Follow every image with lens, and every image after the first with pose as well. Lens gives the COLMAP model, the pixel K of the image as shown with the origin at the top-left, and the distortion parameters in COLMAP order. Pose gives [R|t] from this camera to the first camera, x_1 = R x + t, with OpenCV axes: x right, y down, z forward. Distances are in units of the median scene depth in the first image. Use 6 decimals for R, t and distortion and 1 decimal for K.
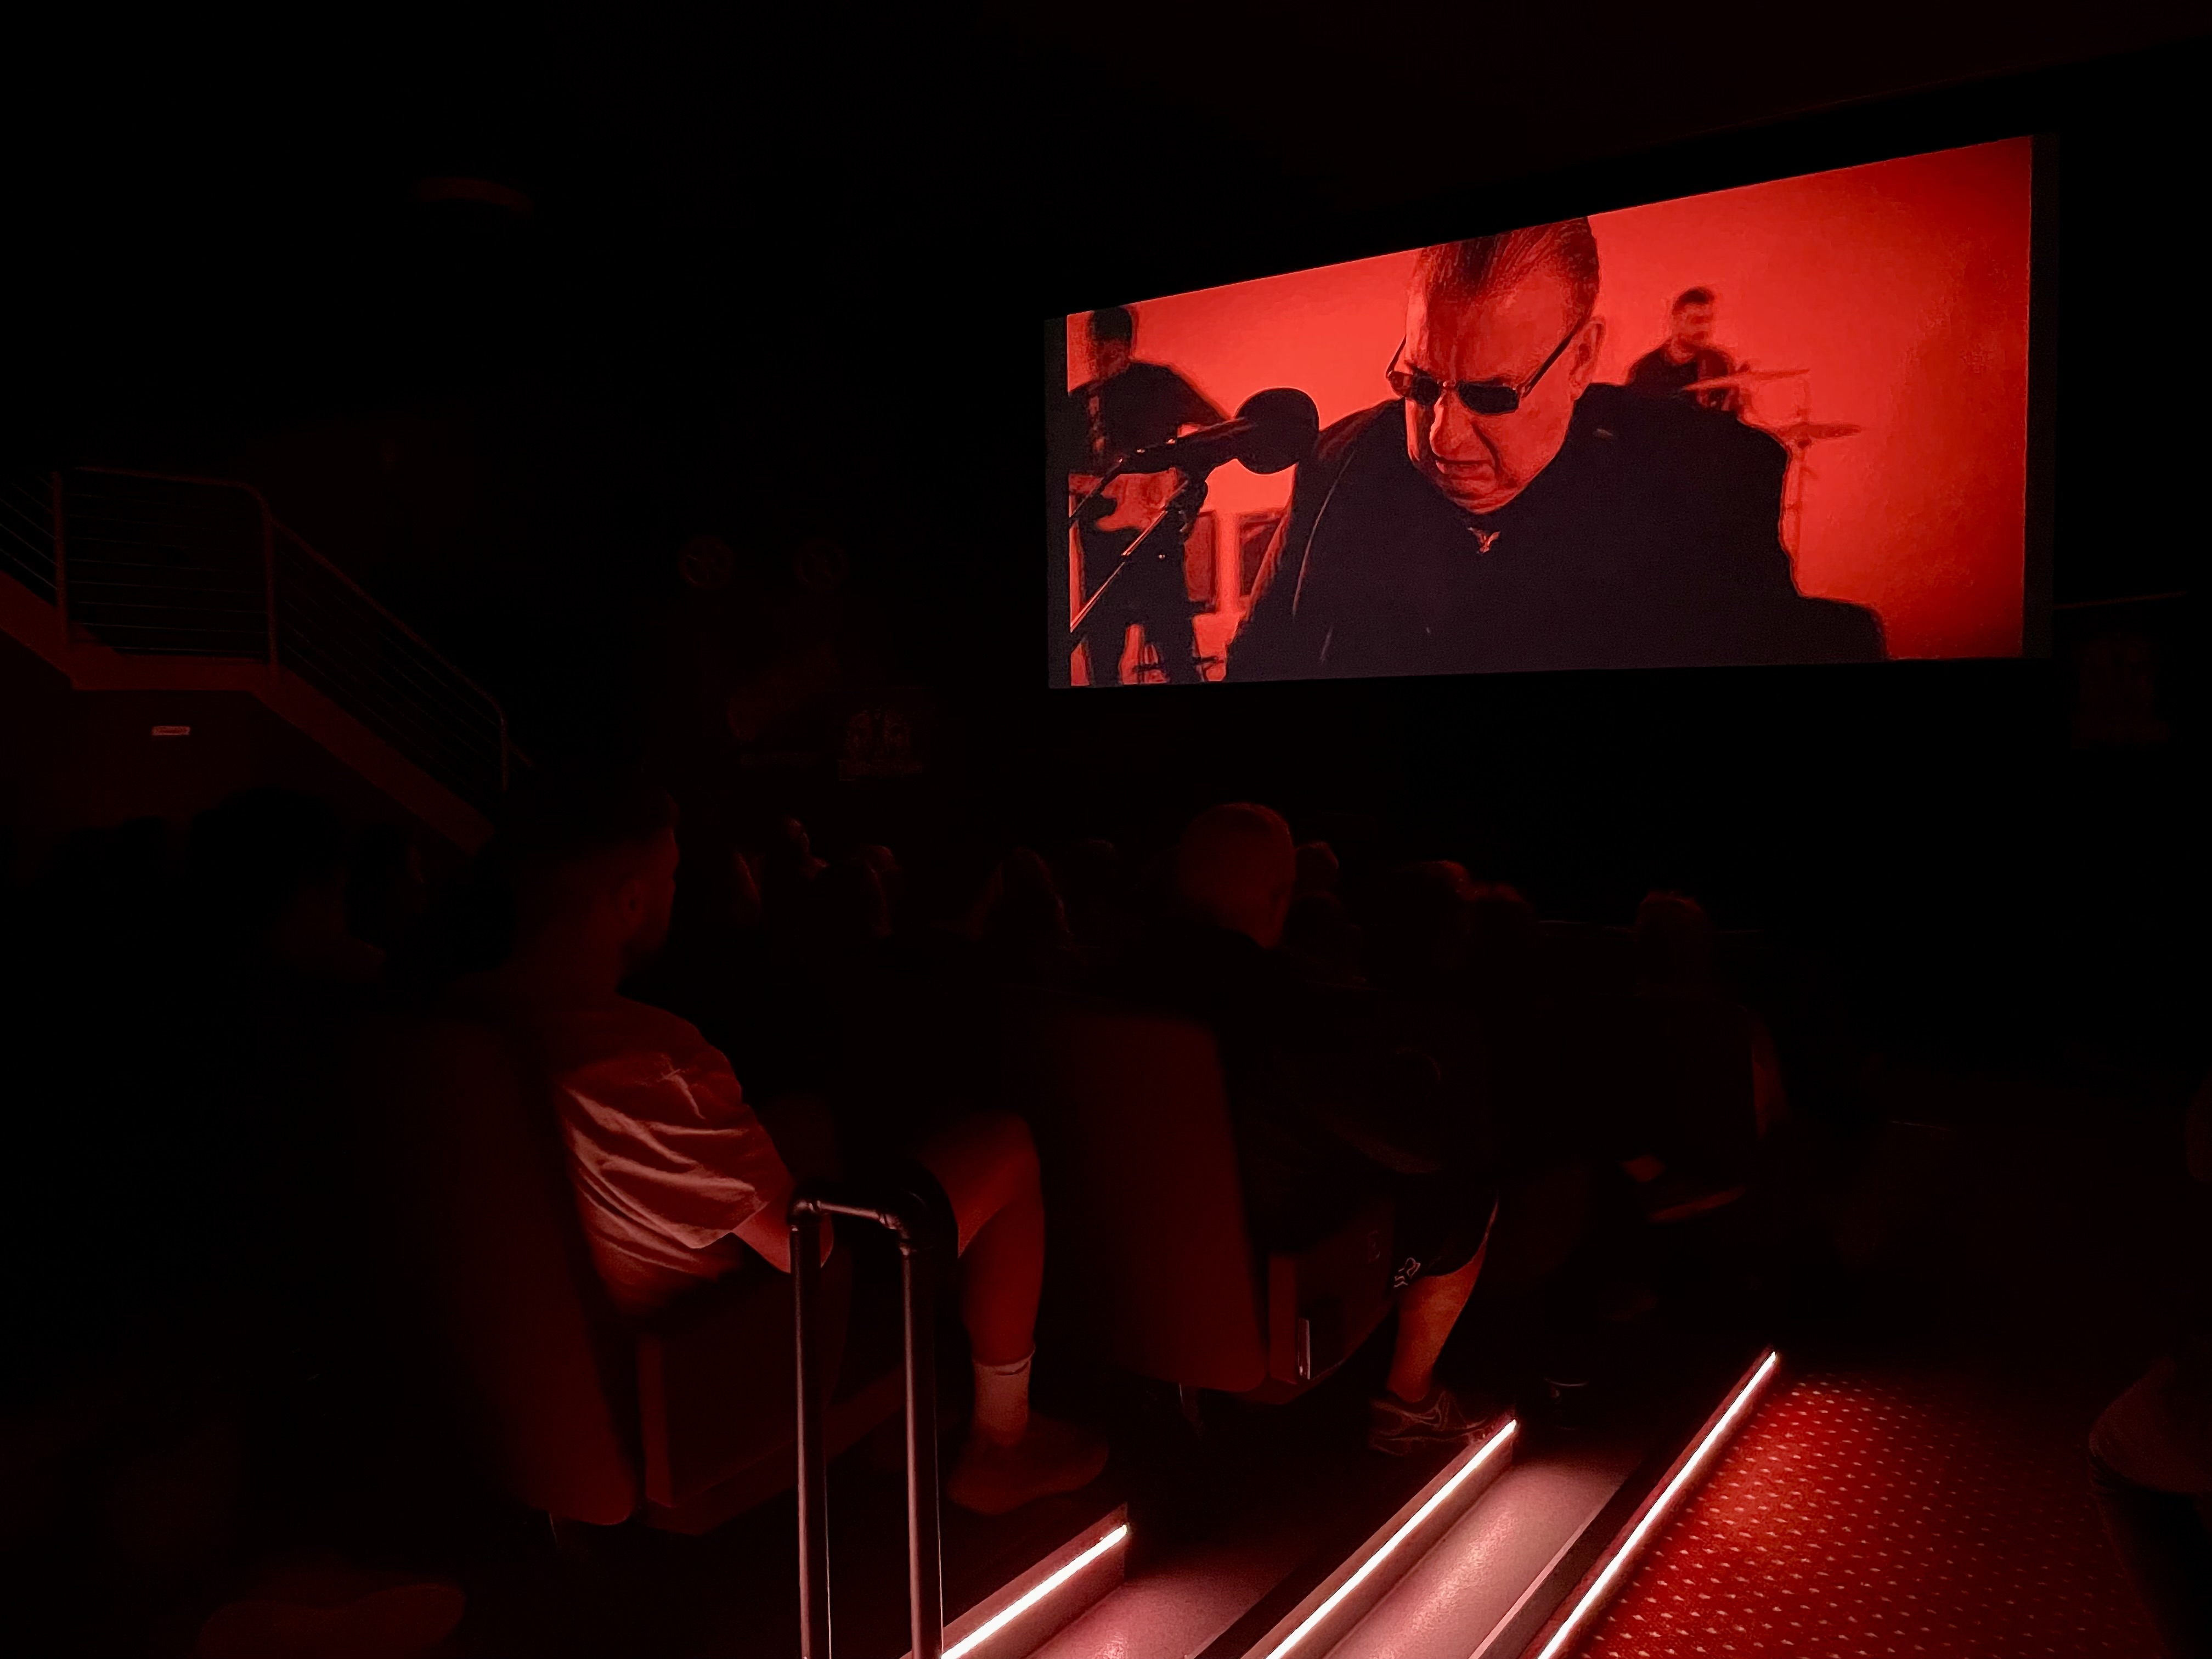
lens RADIAL K [[1699.6, 0, 1117.4], [0, 1699.6, 818.7], [0, 0, 1]] dist [0.074875, -0.024204]
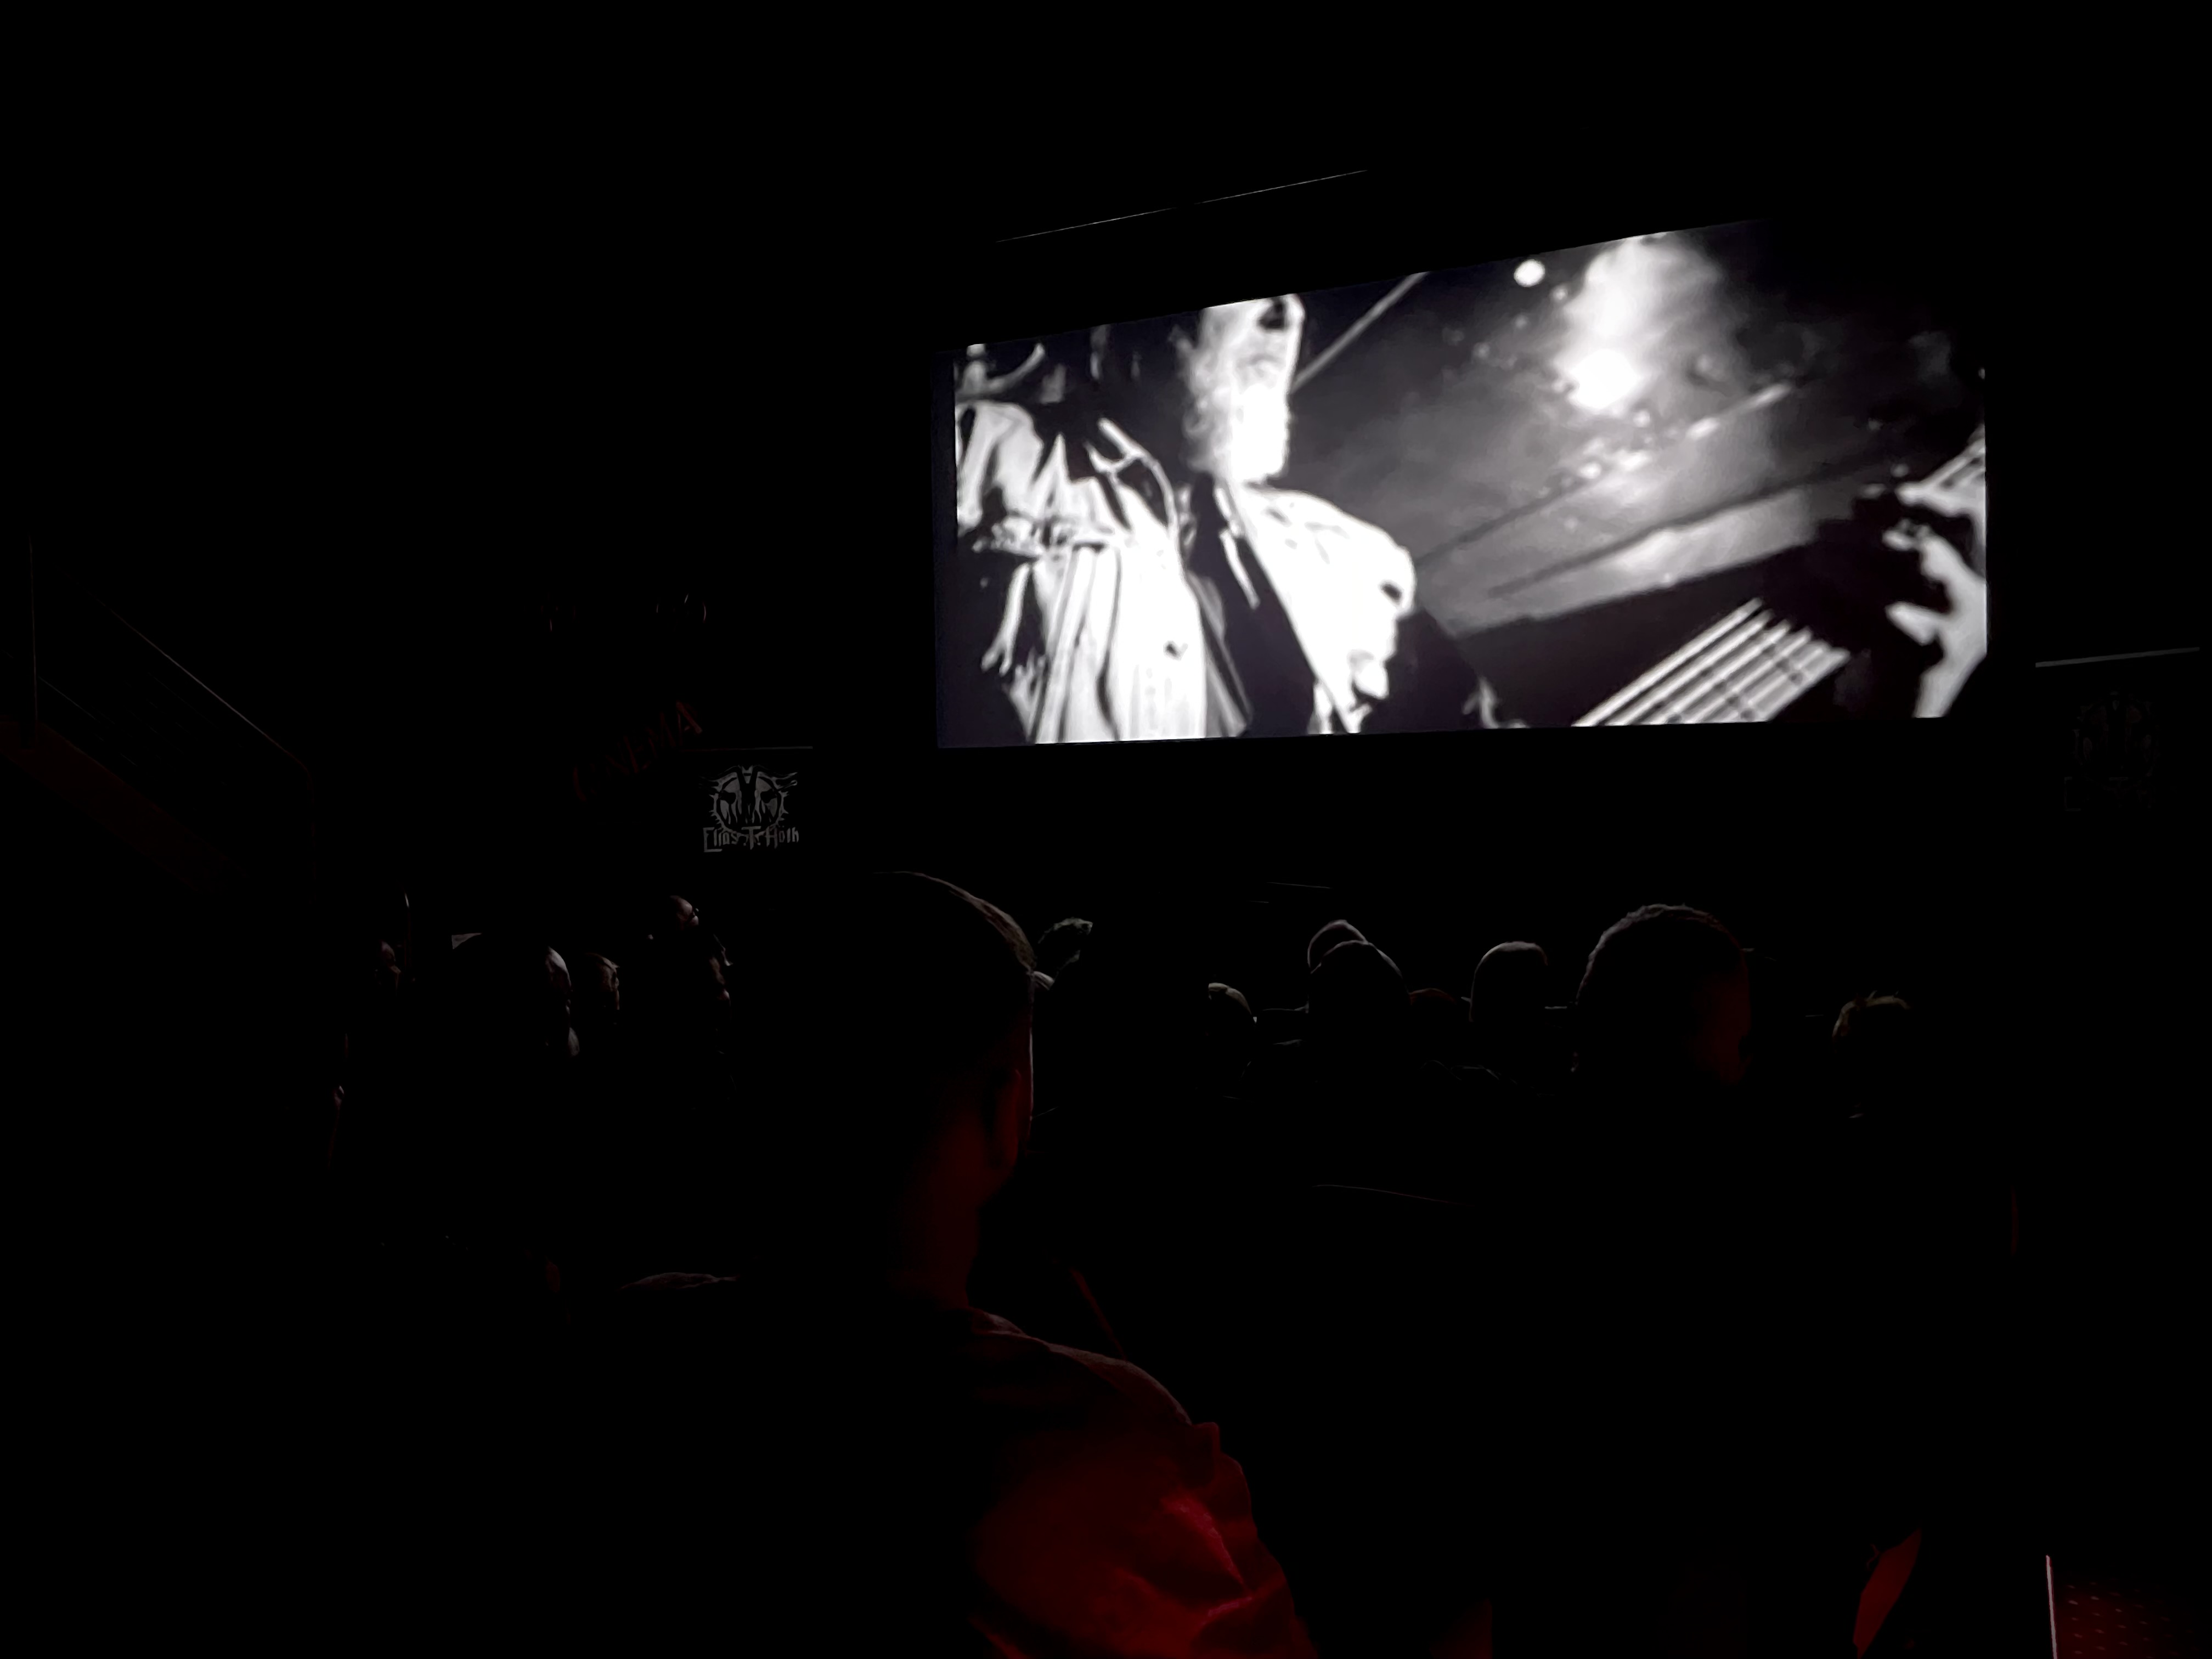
lens RADIAL K [[1699.6, 0, 1101.7], [0, 1699.6, 812.4], [0, 0, 1]] dist [0.074875, -0.024204]
pose [[0.993140, -0.004491, 0.116848, -0.061219], [0.009237, 0.999153, -0.040107, -0.005010], [-0.116569, 0.040911, 0.992340, 0.091148]]
